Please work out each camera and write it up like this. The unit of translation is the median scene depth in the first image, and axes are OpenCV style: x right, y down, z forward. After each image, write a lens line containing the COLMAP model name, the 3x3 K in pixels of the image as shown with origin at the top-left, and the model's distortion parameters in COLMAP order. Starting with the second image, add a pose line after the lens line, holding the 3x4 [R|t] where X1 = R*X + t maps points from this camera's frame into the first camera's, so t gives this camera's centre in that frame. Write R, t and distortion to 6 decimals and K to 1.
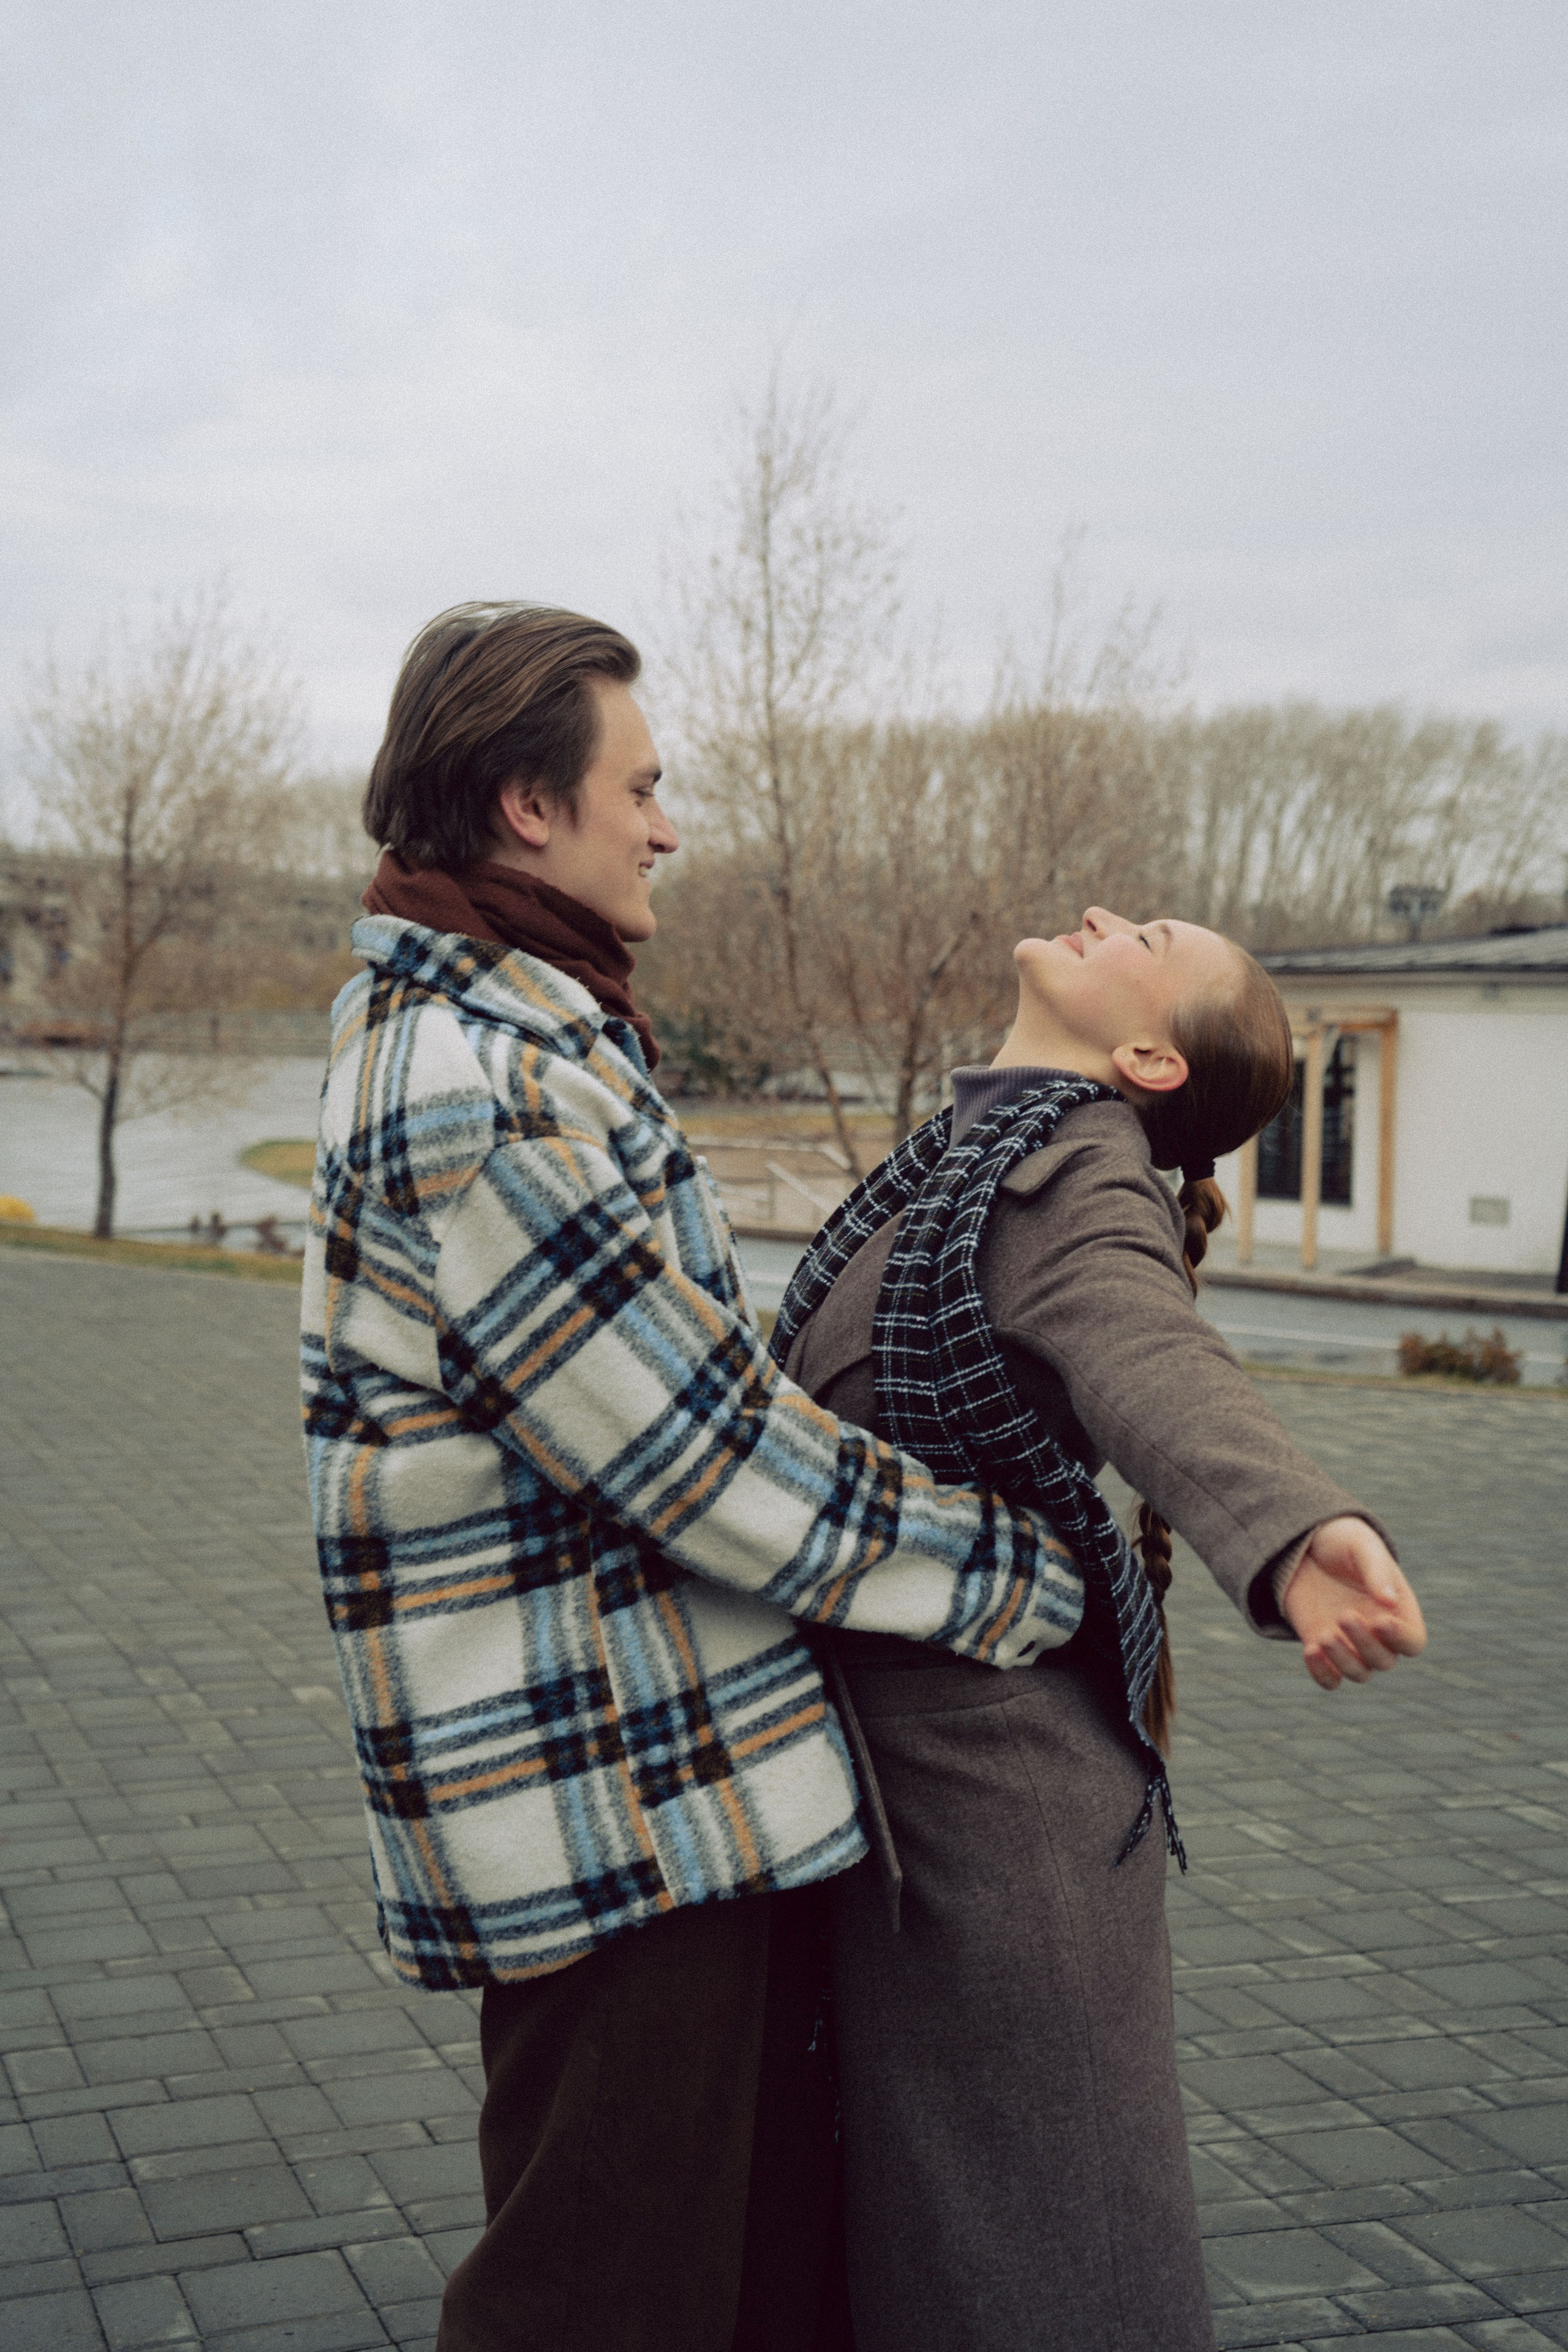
lens RADIAL K [[3046.7, 0, 784.0], [0, 3046.7, 1176.0], [0, 0, 1]] dist [0.217579, 0.003782]
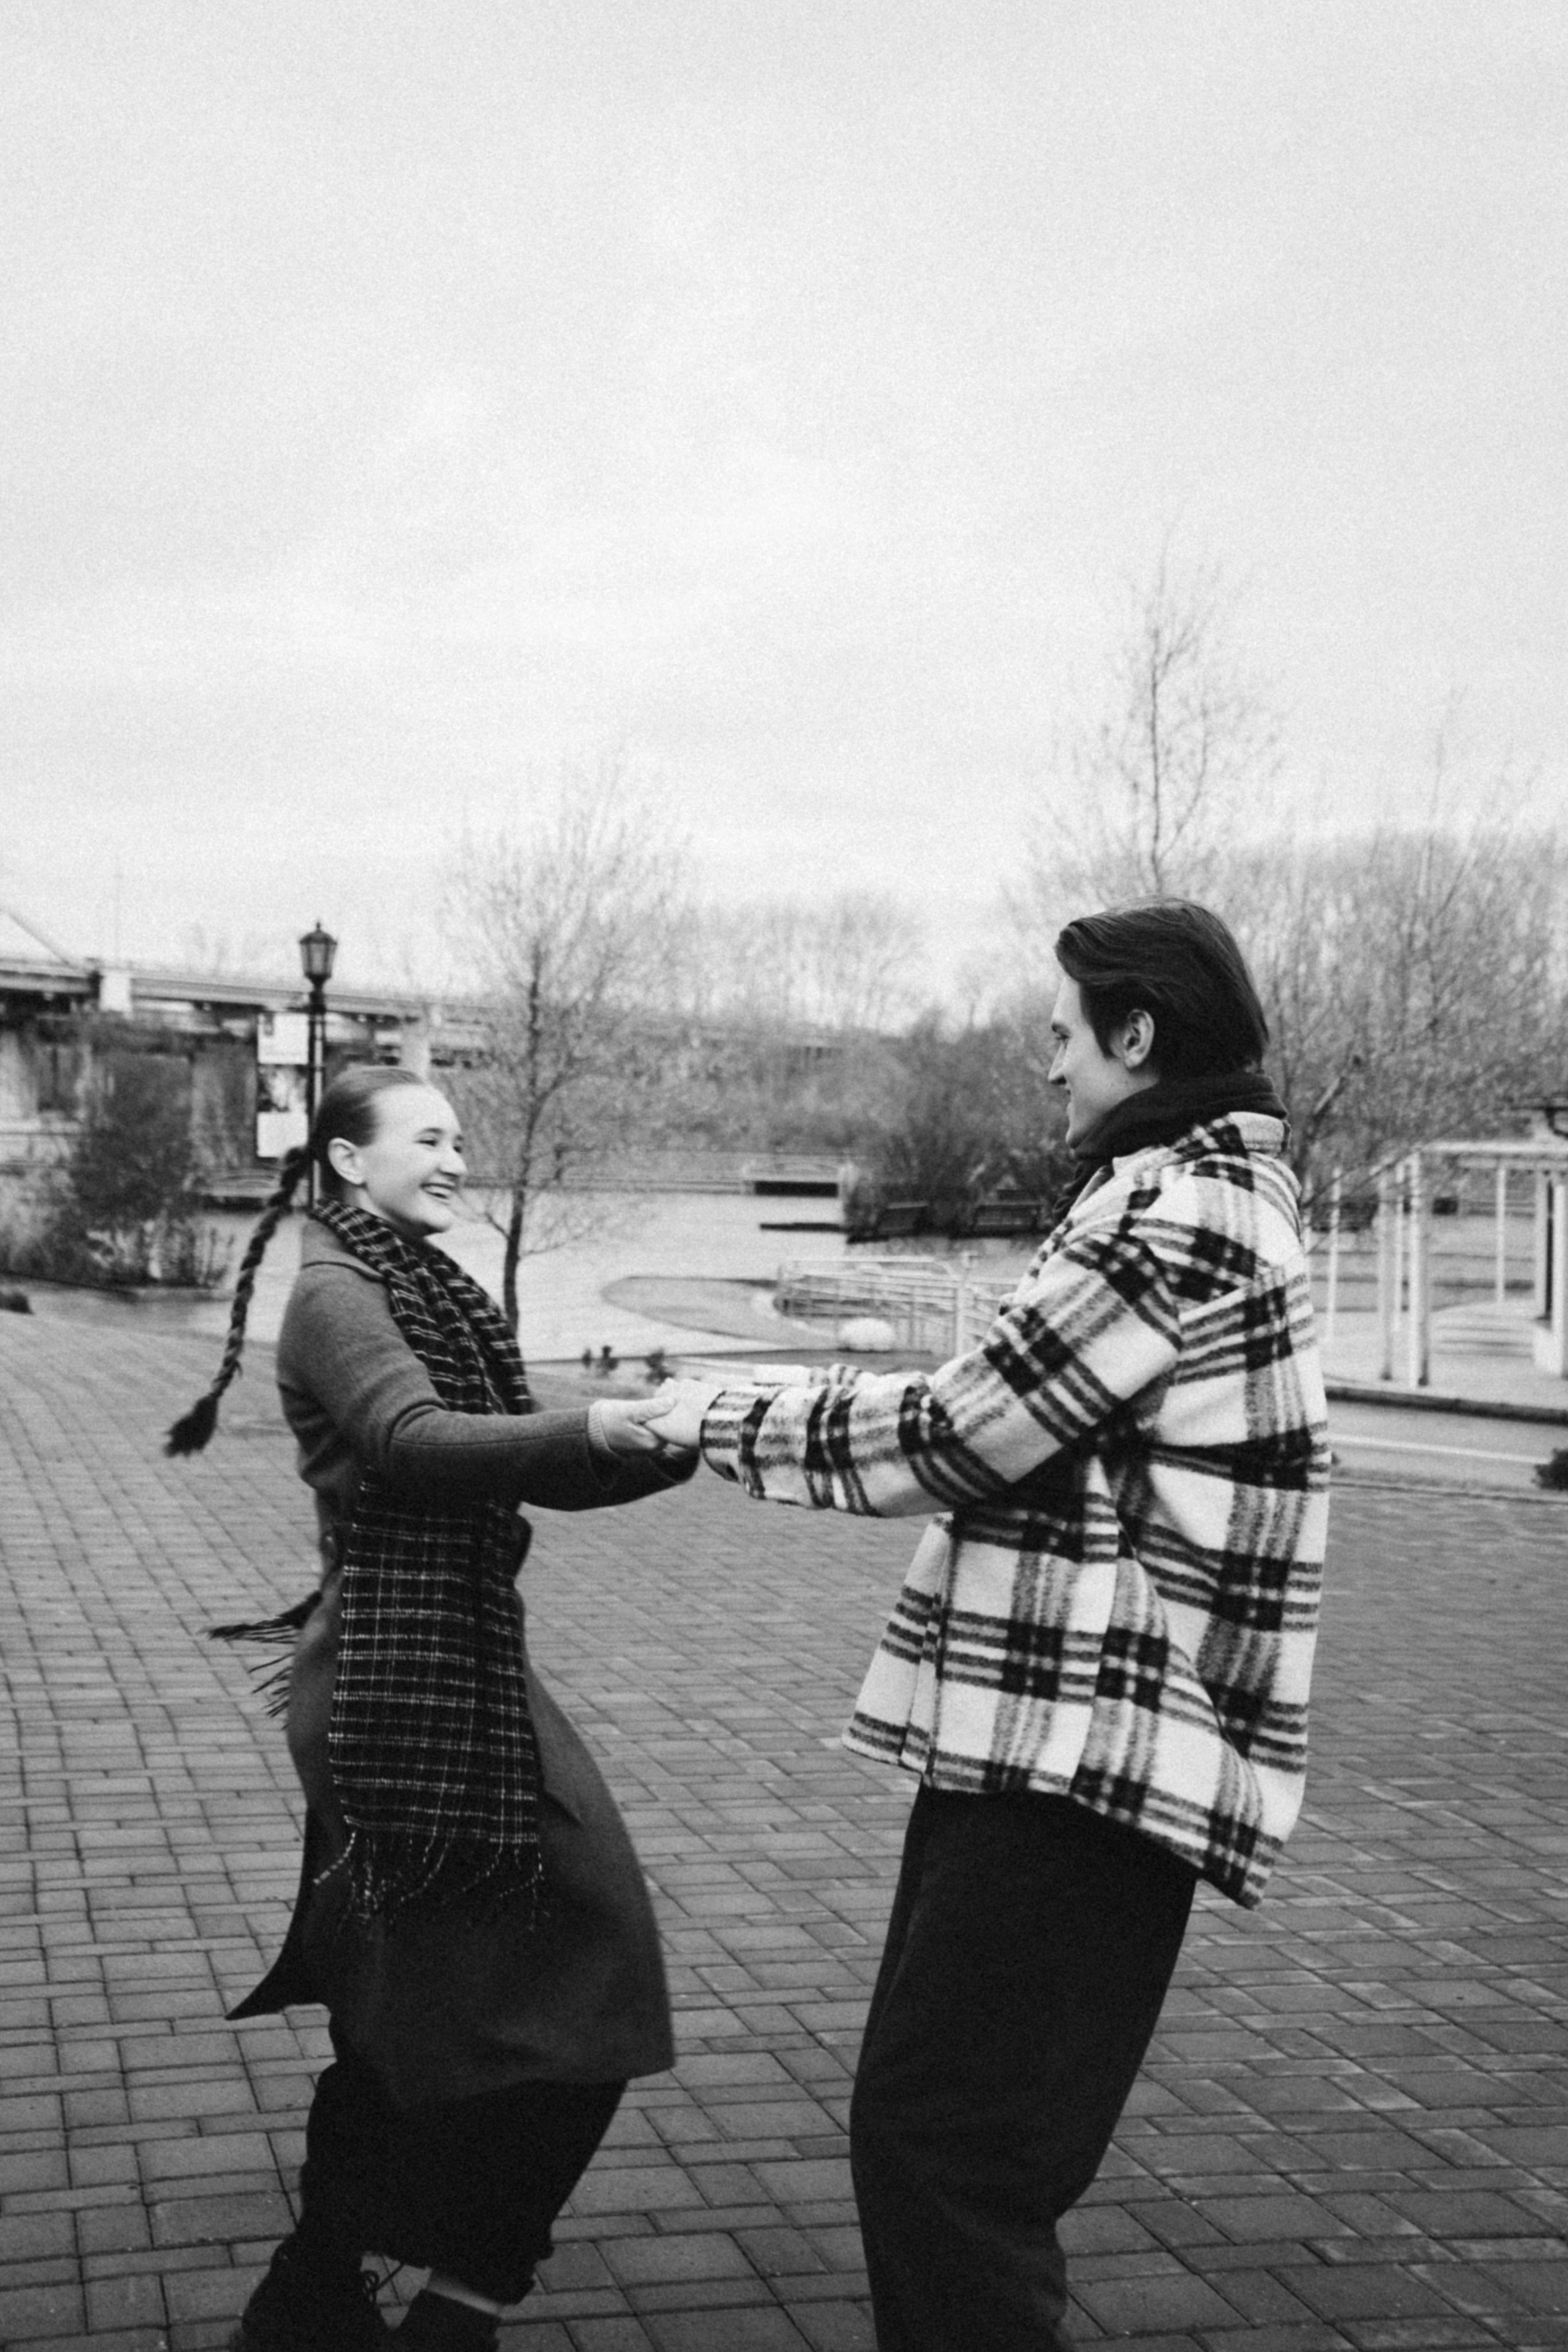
lens RADIAL K [[3149.3, 0, 784.0], [0, 3149.3, 1176.0], [0, 0, 1]] dist [0.240562, 0.079325]
pose [[0.994517, -0.000701, -0.104576, -0.018009], [-0.003920, 0.999025, -0.043983, 0.001802], [0.104505, 0.044152, 0.993544, -0.085987]]
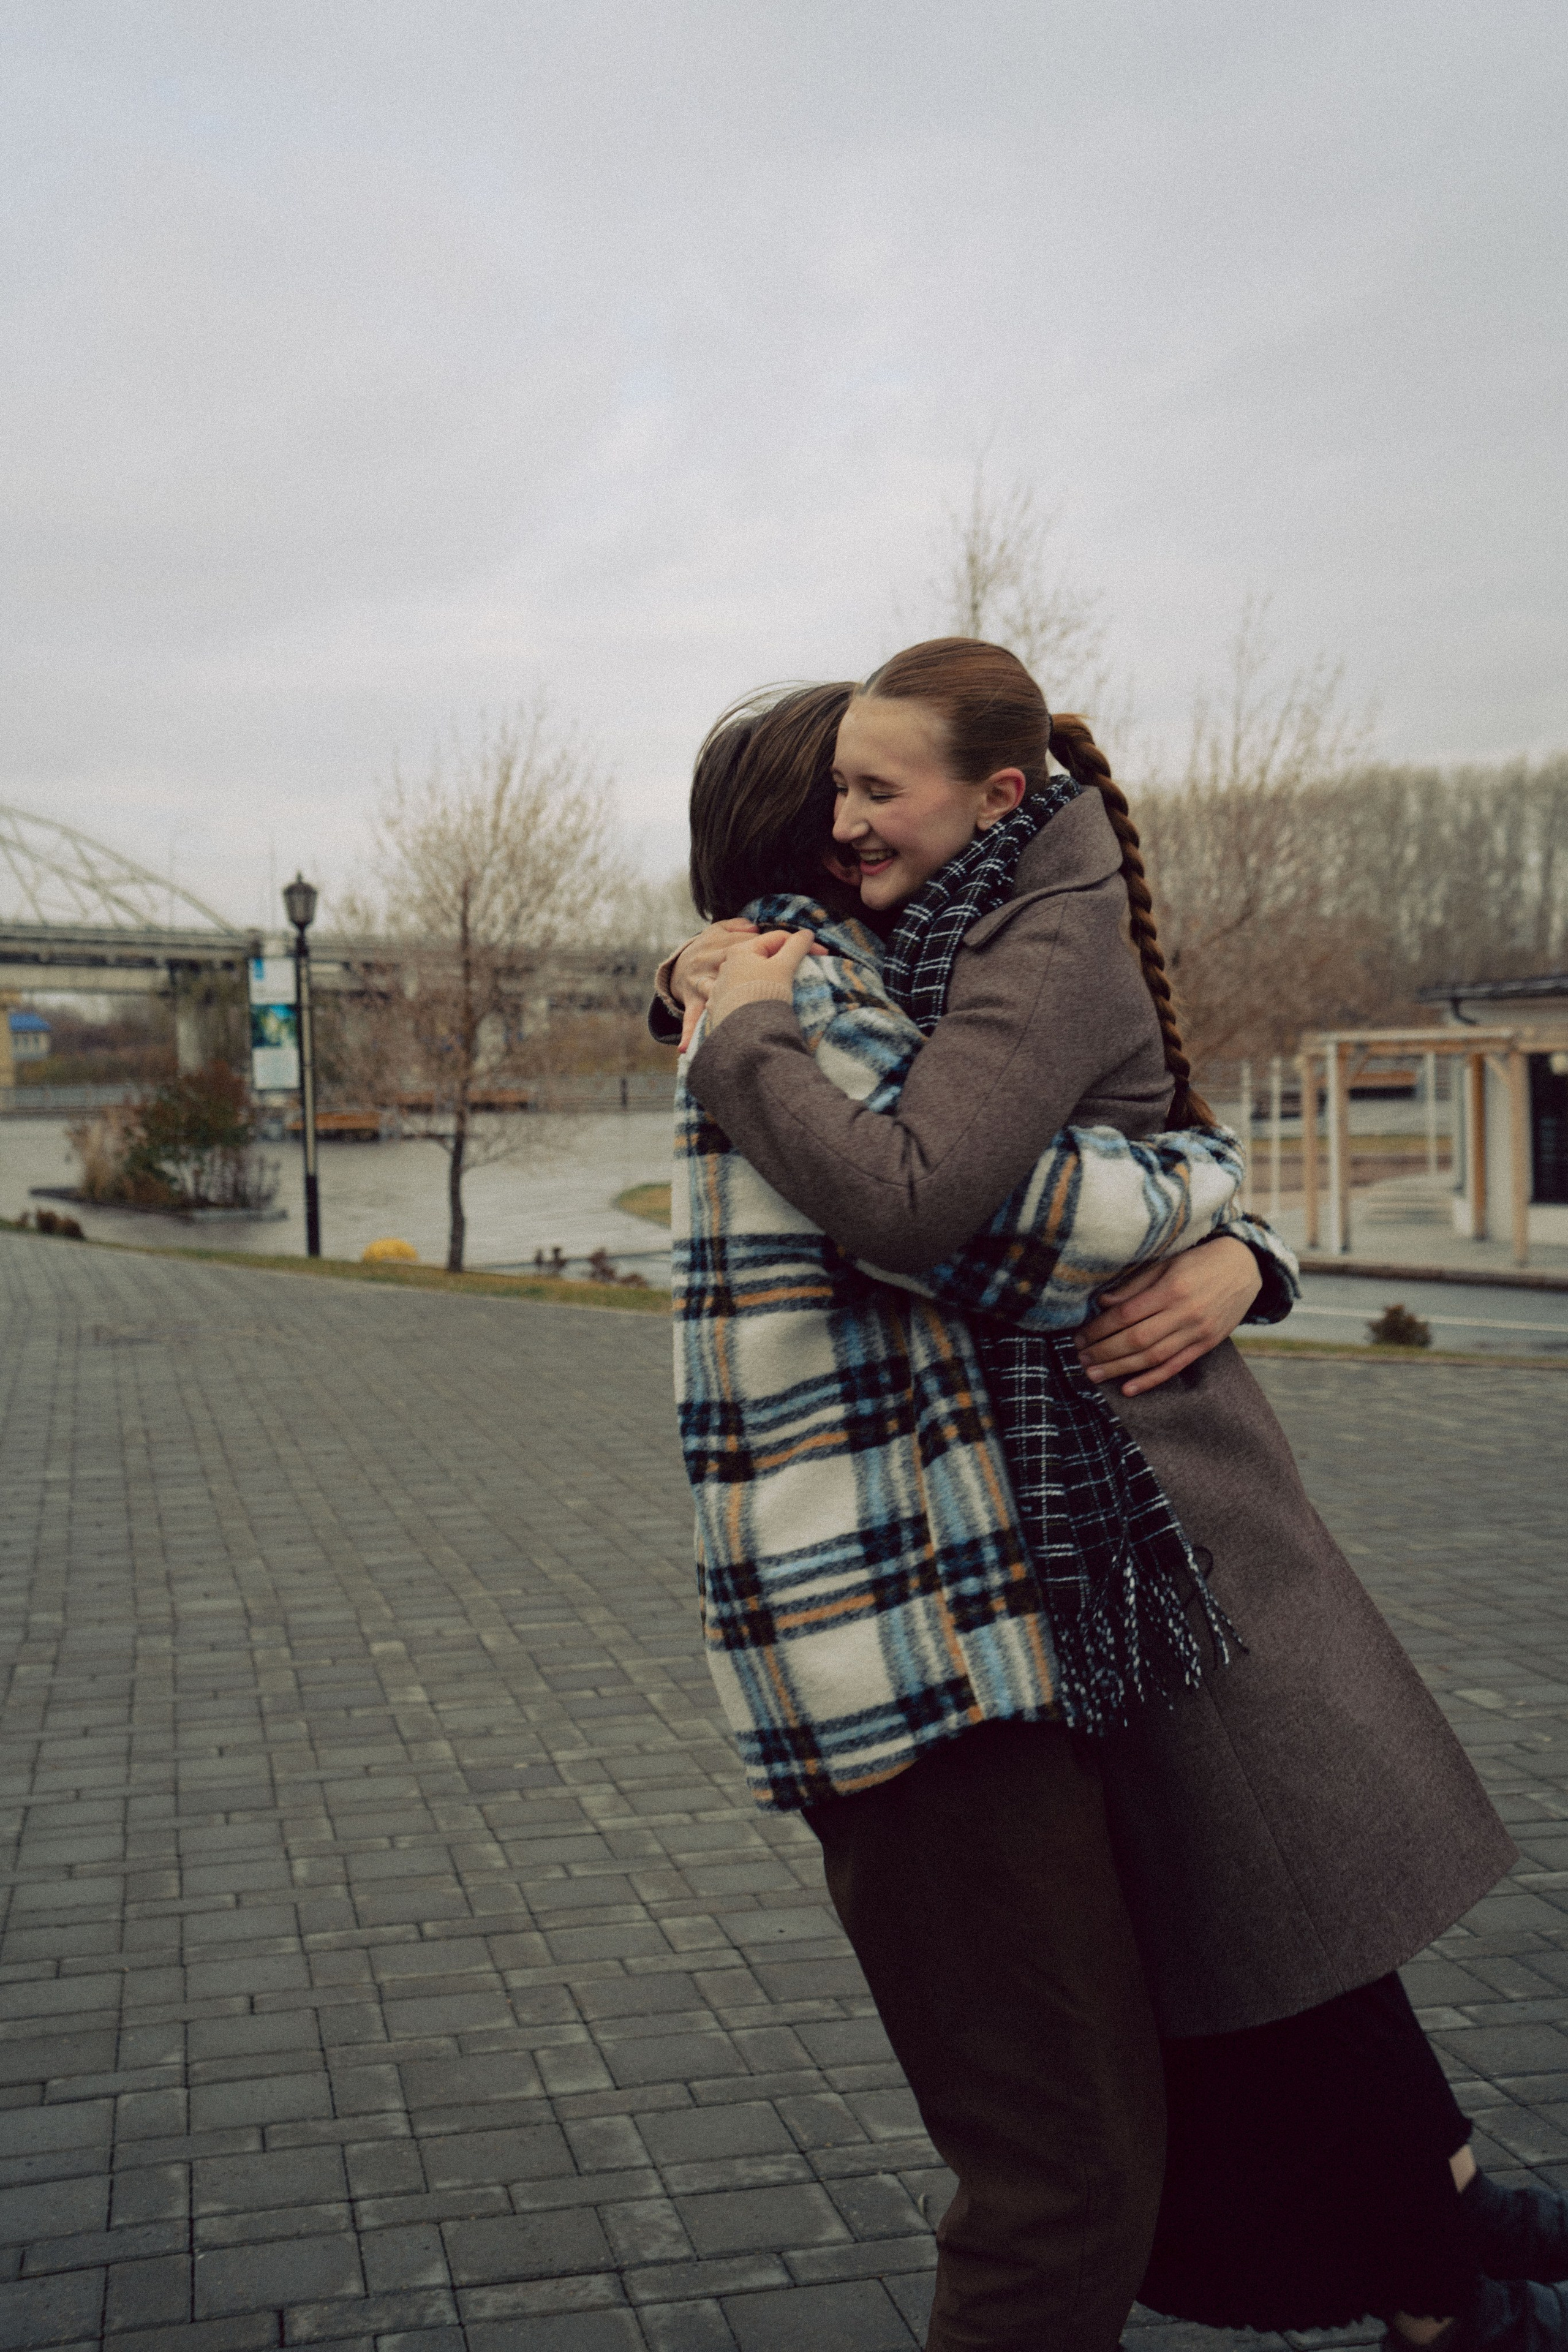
lens RADIAL K [[2739.4, 0, 785.9], [0, 2739.4, 1176.1], [0, 0, 1]] dist [0.088061, 0.084161]
pose [[0.989792, -0.037353, -0.137540, 0.054805], [0.035629, 0.999253, -0.014976, 0.005156], [0.137997, 0.009922, 0.990383, 0.001335]]
